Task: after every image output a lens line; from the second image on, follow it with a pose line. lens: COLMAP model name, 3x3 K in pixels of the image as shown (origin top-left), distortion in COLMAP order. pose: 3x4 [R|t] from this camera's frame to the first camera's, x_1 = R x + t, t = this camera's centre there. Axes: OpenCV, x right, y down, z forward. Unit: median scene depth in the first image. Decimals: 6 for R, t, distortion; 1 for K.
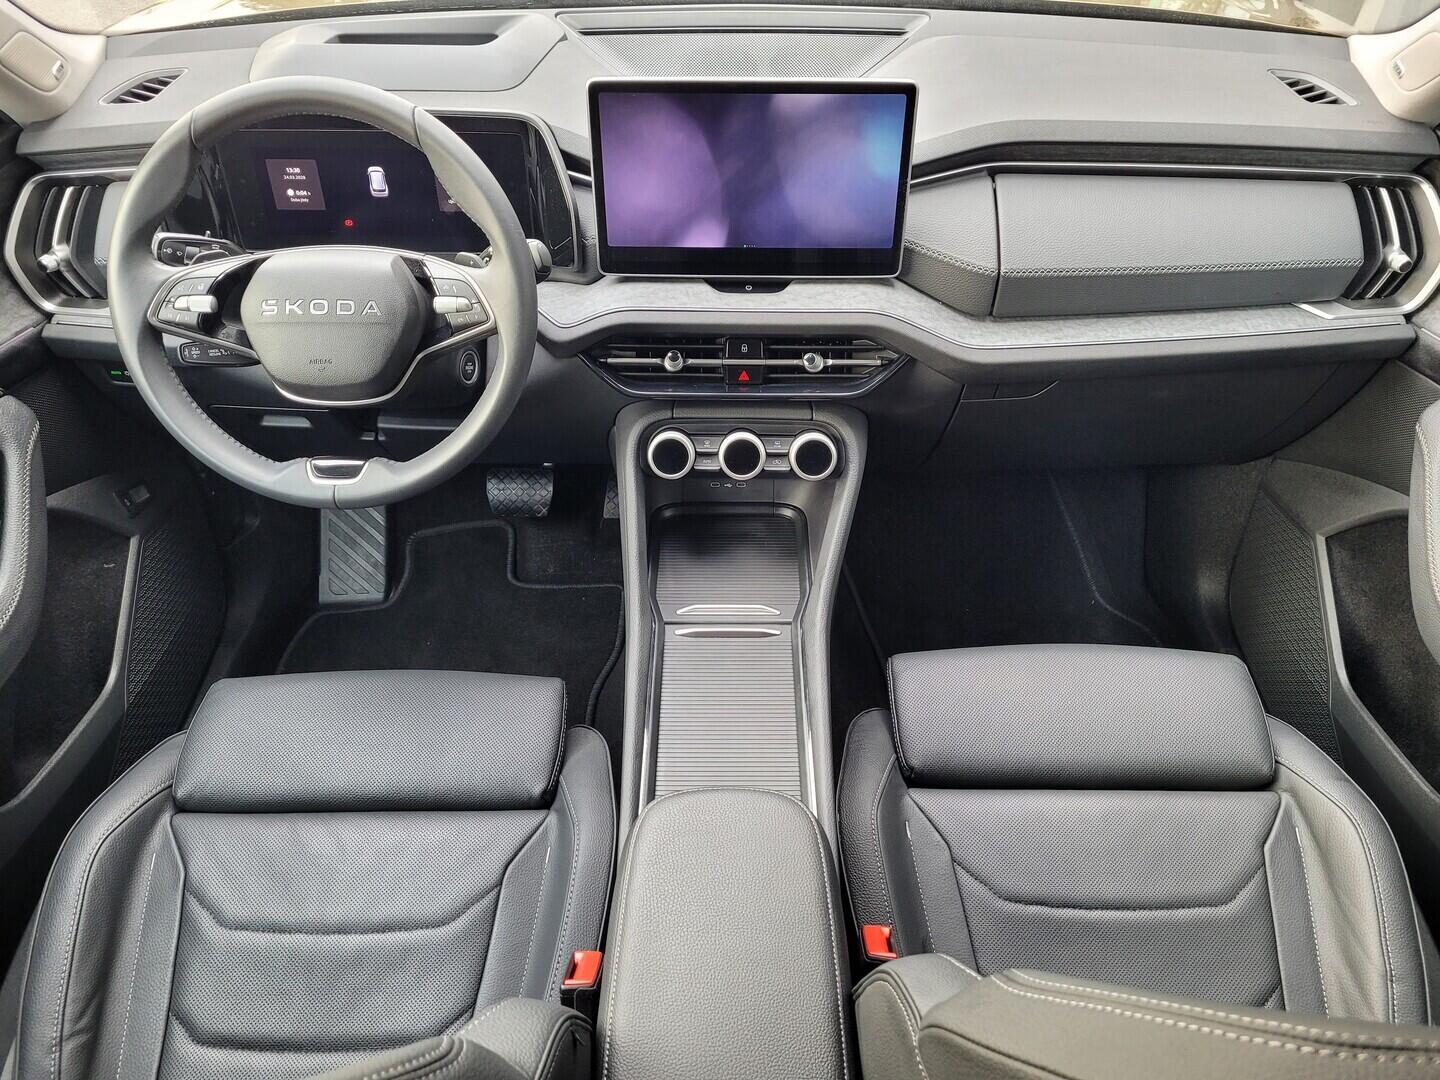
lens RADIAL K [[1126.8, 0, 750.6], [0, 1126.8, 531.8], [0, 0, 1]] dist [0.037497, -0.001022]
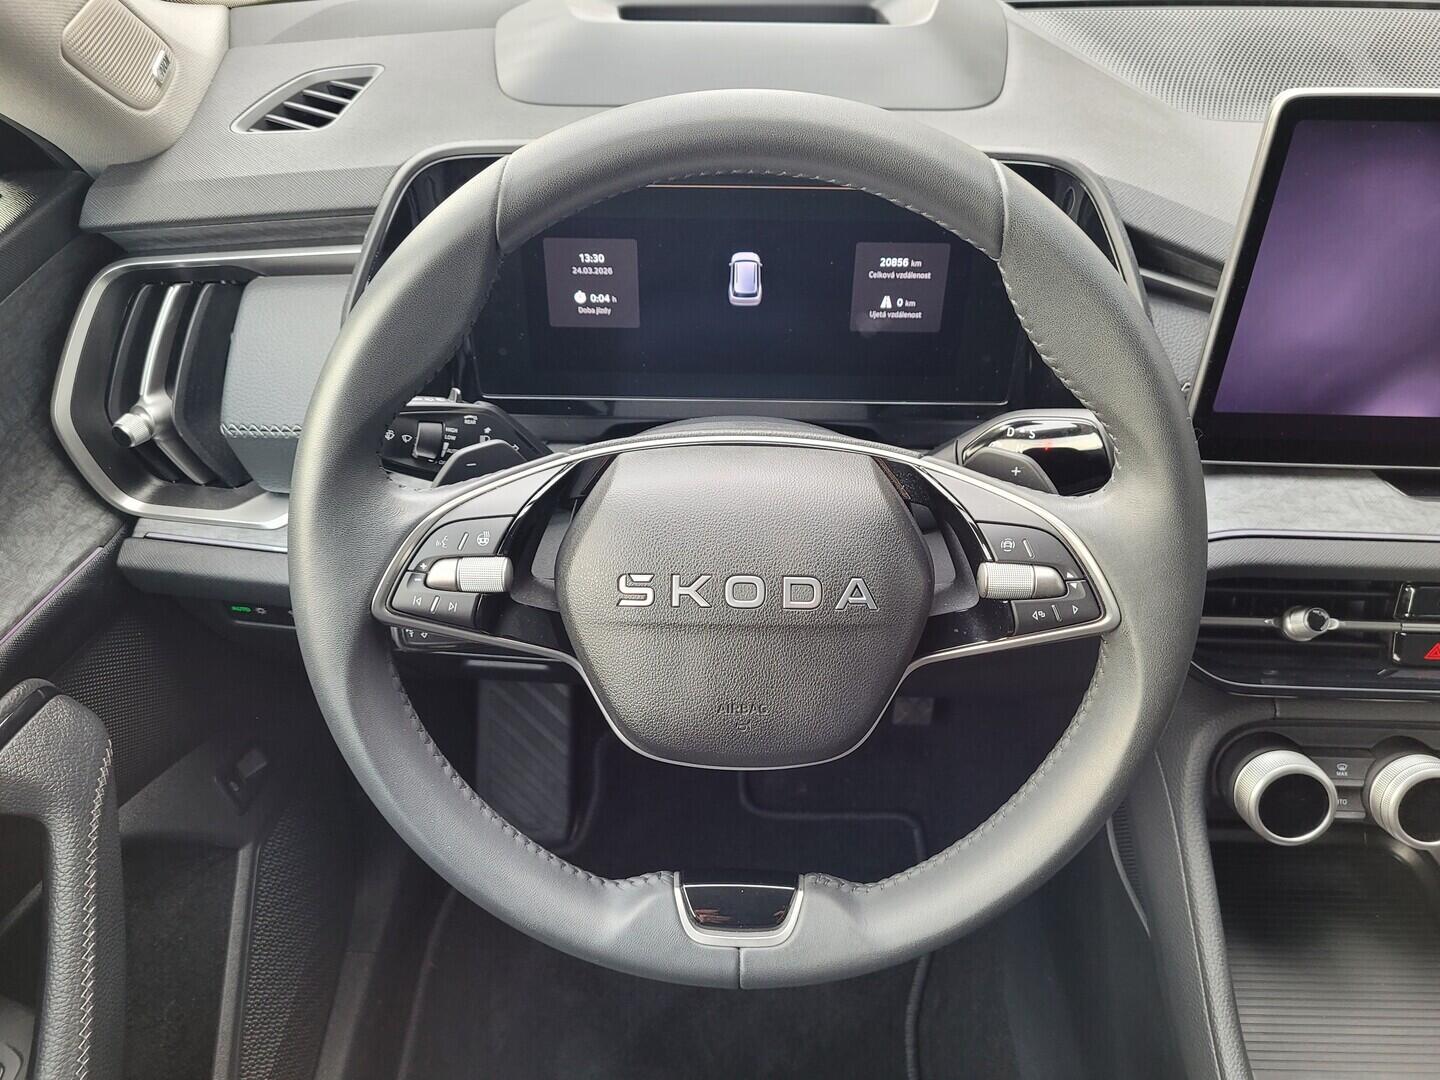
lens RADIAL K [[1126.8, 0, 728.0], [0, 1126.8, 521.5], [0, 0, 1]] dist [0.037497, -0.001022]
pose [[0.999868, 0.013938, -0.008372, -0.333633], [-0.013944, 0.999903, -0.000675, -0.196247], [0.008362, 0.000792, 0.999965, 0.475660]]
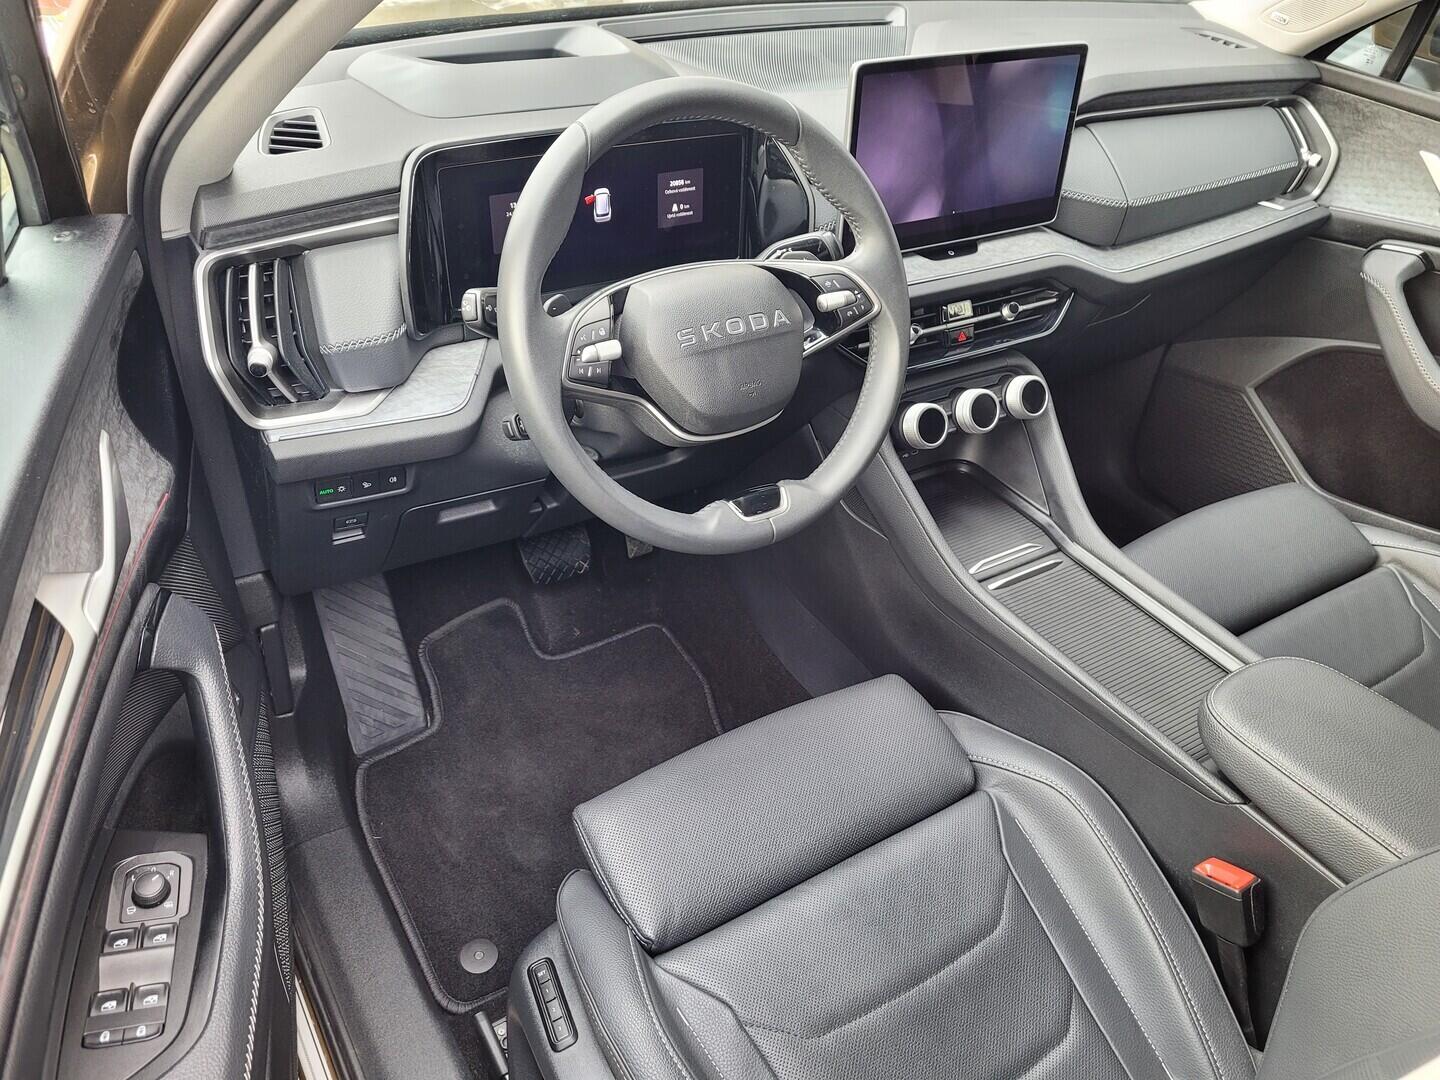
lens RADIAL K [[1126.8, 0, 729.8], [0, 1126.8, 526.2], [0, 0, 1]] dist [0.037497, -0.001022]
pose [[0.839479, -0.266431, 0.473592, -0.741923], [0.286689, 0.957538, 0.030509, -0.064293], [-0.461611, 0.110162, 0.880216, 0.196784]]
